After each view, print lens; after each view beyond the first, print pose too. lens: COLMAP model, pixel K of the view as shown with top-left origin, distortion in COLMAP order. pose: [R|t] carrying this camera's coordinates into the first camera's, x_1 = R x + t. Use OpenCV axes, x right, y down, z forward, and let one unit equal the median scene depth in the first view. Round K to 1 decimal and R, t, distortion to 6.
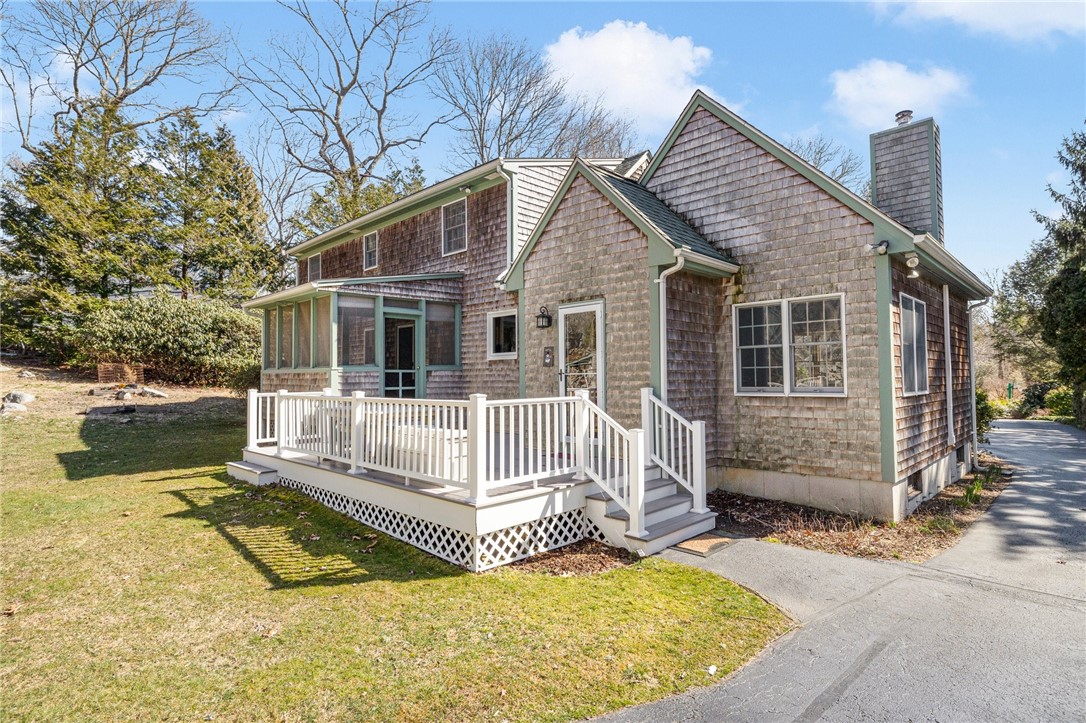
lens RADIAL K [[553.9, 0, 543.0], [0, 553.9, 361.5], [0, 0, 1]] dist [-0.001343, -0.000107]
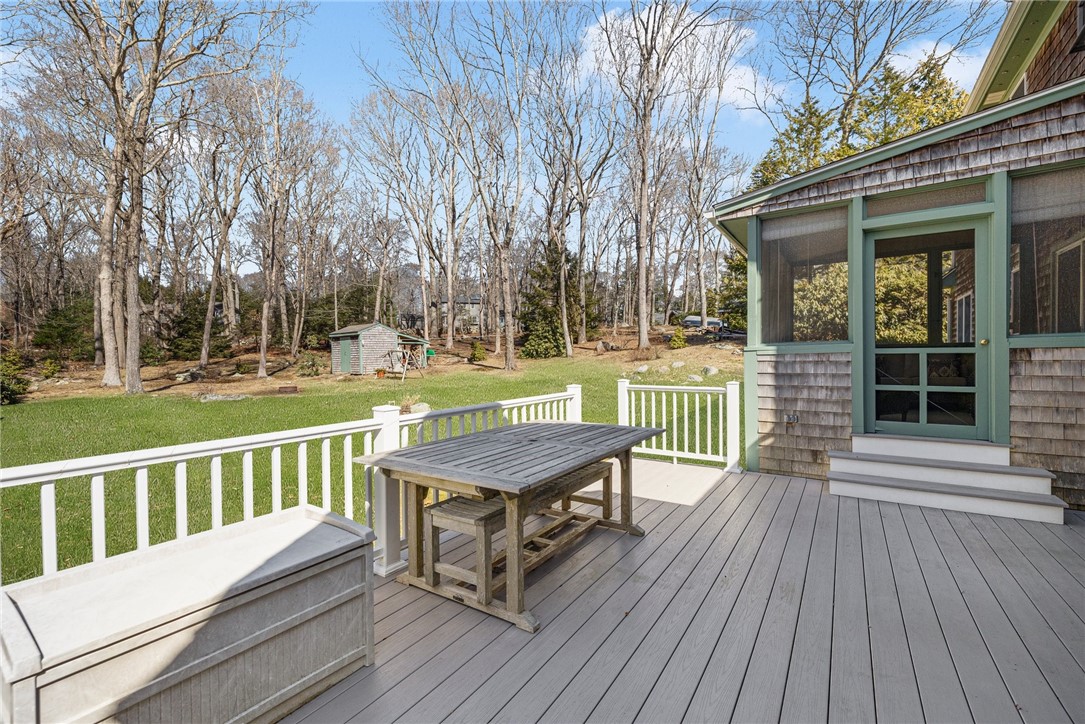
lens RADIAL K [[463.9, 0, 542.5], [0, 463.9, 362.0], [0, 0, 1]] dist [-0.000644, -0.000030]
pose [[0.190008, 0.017988, -0.981618, 0.076347], [0.036741, 0.999001, 0.025419, 0.007515], [0.981095, -0.040896, 0.189157, 0.856006]]
